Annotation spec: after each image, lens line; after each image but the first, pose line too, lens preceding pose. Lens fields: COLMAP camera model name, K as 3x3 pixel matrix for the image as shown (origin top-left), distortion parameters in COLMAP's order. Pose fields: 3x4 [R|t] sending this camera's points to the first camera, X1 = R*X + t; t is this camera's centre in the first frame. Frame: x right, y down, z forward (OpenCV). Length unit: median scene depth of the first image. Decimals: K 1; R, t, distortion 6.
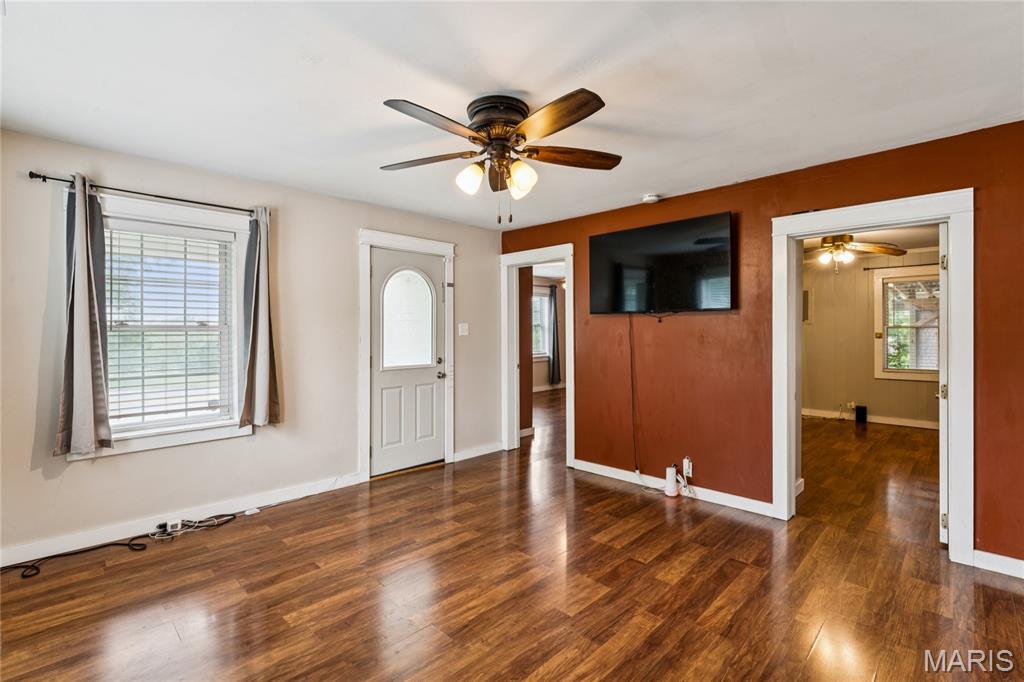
lens RADIAL K [[459.1, 0, 509.8], [0, 459.1, 345.7], [0, 0, 1]] dist [-0.001180, -0.000204]
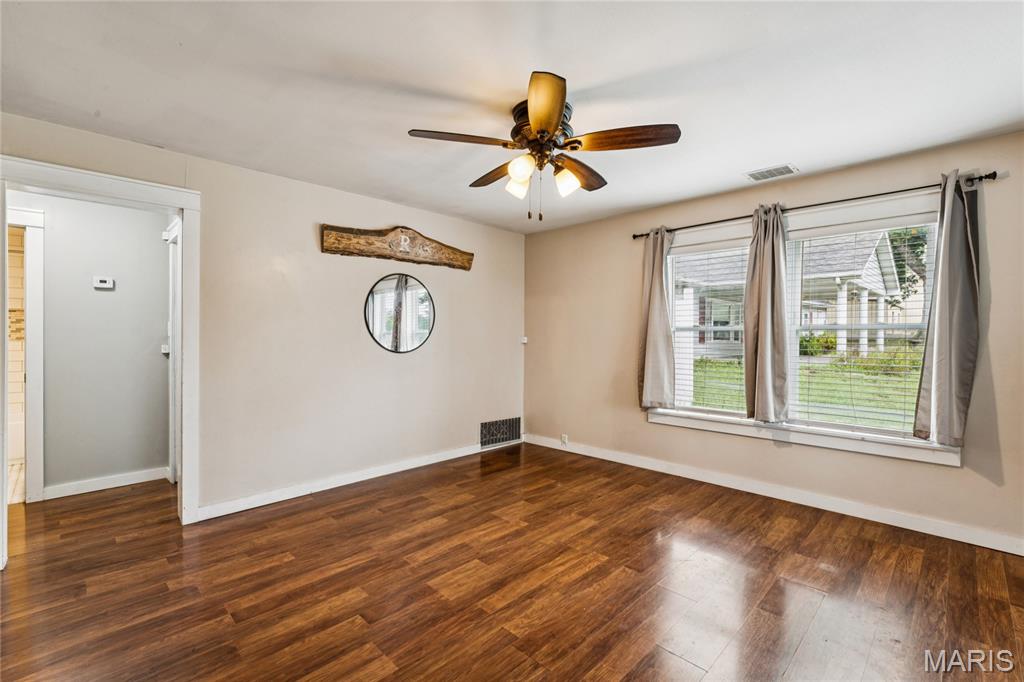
lens RADIAL K [[454.8, 0, 504.9], [0, 454.8, 341.6], [0, 0, 1]] dist [0.000016, -0.000043]
pose [[-0.999790, -0.003656, 0.020179, 0.027237], [-0.002721, 0.998930, 0.046177, -0.030931], [-0.020326, 0.046113, -0.998729, 1.602785]]
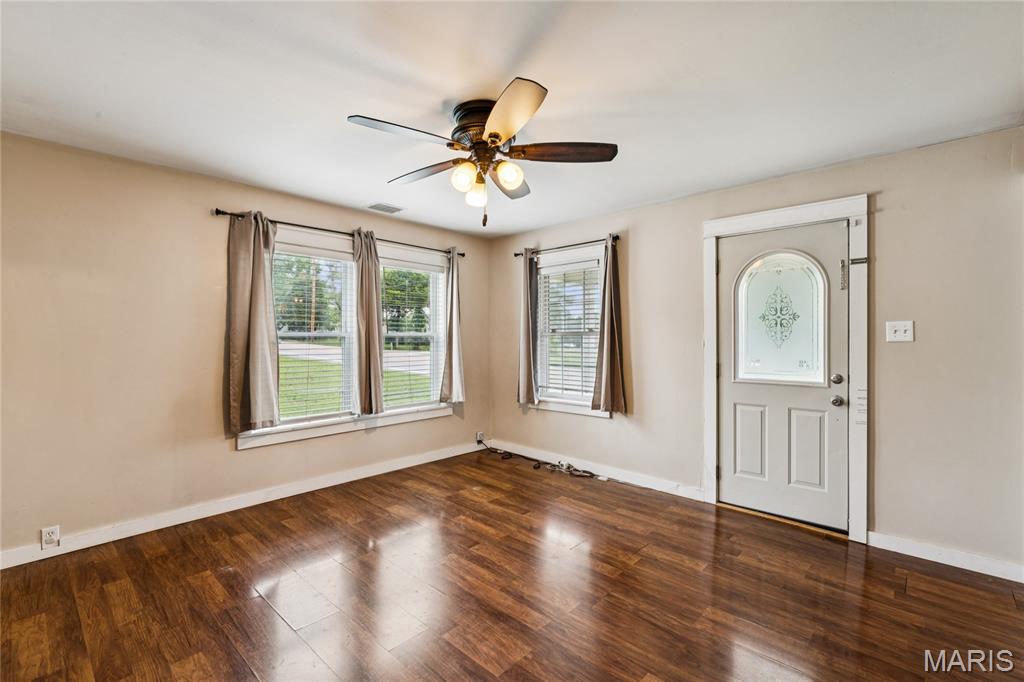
lens RADIAL K [[459.1, 0, 509.8], [0, 459.1, 345.7], [0, 0, 1]] dist [-0.001180, -0.000204]
pose [[0.028547, 0.017973, -0.999431, 0.786663], [-0.031124, 0.999370, 0.017083, -0.017855], [0.999108, 0.030619, 0.029089, 0.805229]]
